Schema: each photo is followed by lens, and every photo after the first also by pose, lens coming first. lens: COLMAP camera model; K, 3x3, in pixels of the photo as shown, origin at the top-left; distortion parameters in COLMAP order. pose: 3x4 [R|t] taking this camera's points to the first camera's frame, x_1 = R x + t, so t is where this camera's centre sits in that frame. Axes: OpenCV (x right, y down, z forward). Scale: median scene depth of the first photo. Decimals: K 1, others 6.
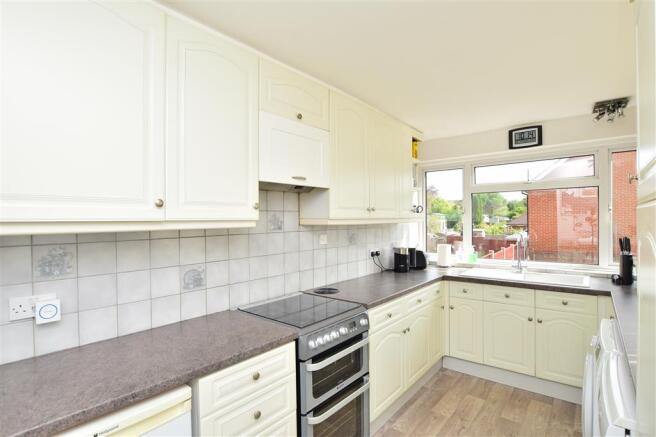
lens RADIAL K [[320.1, 0, 328.9], [0, 320.1, 218.0], [0, 0, 1]] dist [-0.027698, 0.000344]
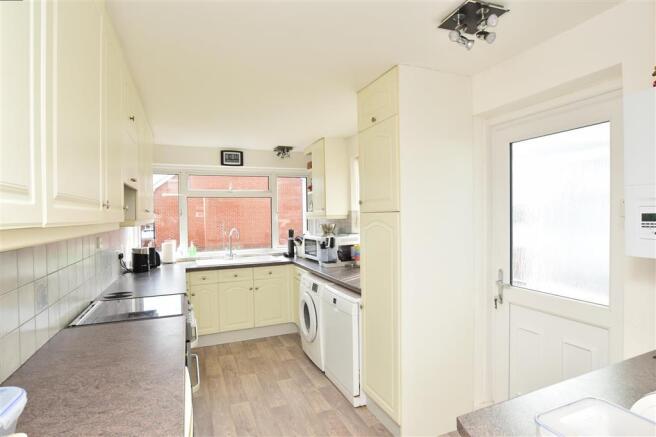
lens RADIAL K [[333.3, 0, 326.7], [0, 333.3, 217.9], [0, 0, 1]] dist [-0.001290, 0.000401]
pose [[0.464269, -0.002842, 0.885690, -0.480729], [0.005604, 0.999984, 0.000271, 0.000303], [-0.885677, 0.004838, 0.464277, -0.010672]]
